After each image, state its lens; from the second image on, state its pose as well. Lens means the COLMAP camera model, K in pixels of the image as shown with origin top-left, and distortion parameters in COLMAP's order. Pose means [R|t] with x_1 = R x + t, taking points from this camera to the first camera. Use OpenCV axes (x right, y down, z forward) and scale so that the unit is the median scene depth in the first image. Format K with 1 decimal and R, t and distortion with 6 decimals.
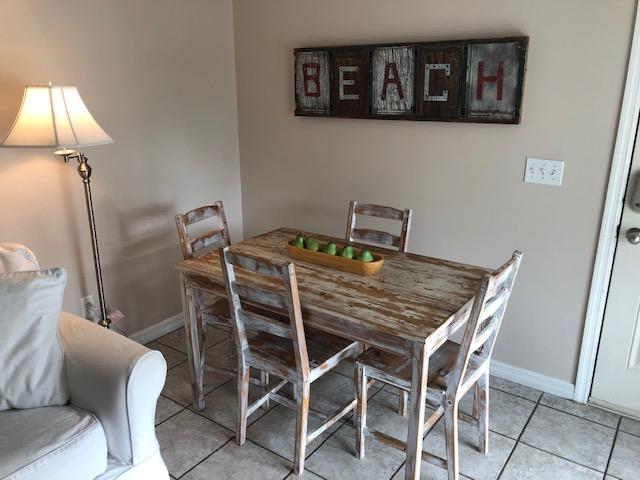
lens RADIAL K [[518.5, 0, 321.2], [0, 518.5, 243.5], [0, 0, 1]] dist [0.002700, -0.020358]
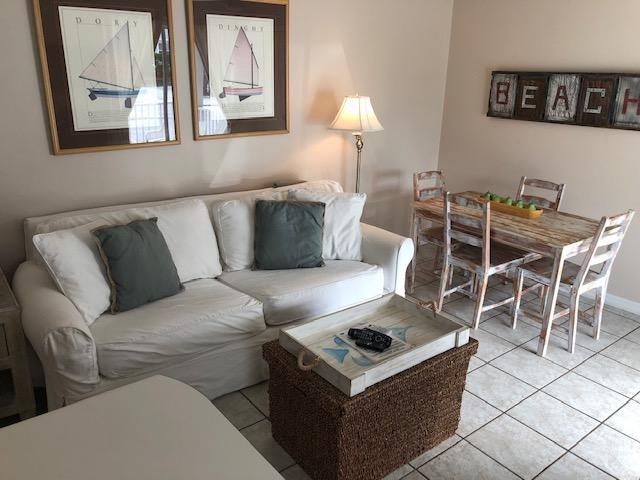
lens RADIAL K [[518.5, 0, 314.5], [0, 518.5, 233.2], [0, 0, 1]] dist [0.002700, -0.020358]
pose [[0.953869, 0.111435, -0.278777, -0.095039], [-0.110116, 0.993709, 0.020440, 0.138696], [0.279301, 0.011201, 0.960138, -0.718196]]
